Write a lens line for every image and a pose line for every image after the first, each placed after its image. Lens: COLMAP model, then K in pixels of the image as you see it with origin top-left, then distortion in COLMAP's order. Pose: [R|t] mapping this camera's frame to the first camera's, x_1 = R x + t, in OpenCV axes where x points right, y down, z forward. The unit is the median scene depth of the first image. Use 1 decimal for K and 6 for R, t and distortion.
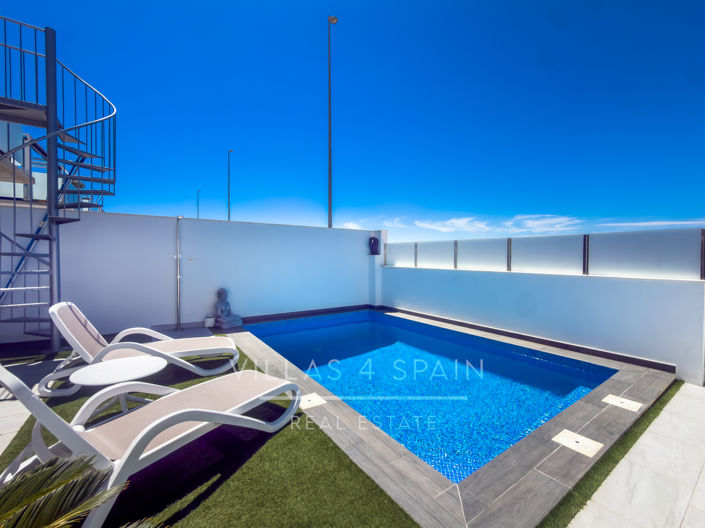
lens RADIAL K [[287.1, 0, 353.2], [0, 287.1, 260.4], [0, 0, 1]] dist [0.001803, 0.000507]
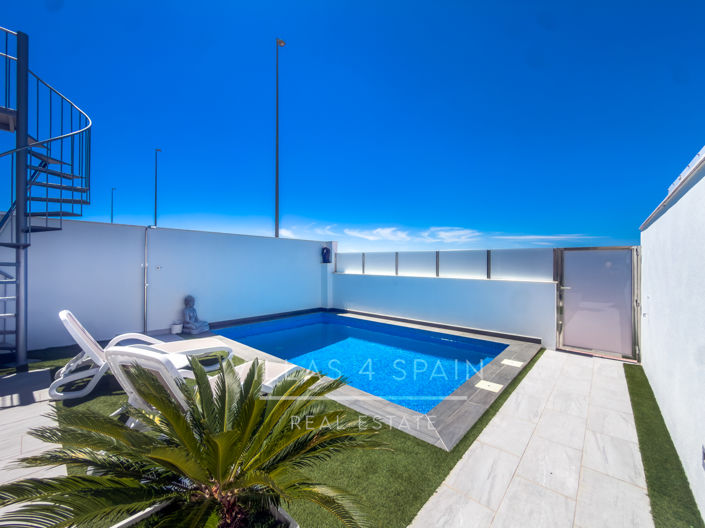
lens RADIAL K [[287.1, 0, 350.3], [0, 287.1, 261.9], [0, 0, 1]] dist [0.001803, 0.000507]
pose [[0.969596, 0.004882, 0.244661, -0.188406], [-0.000686, 0.999851, -0.017232, -0.008654], [-0.244709, 0.016540, 0.969456, -0.189776]]
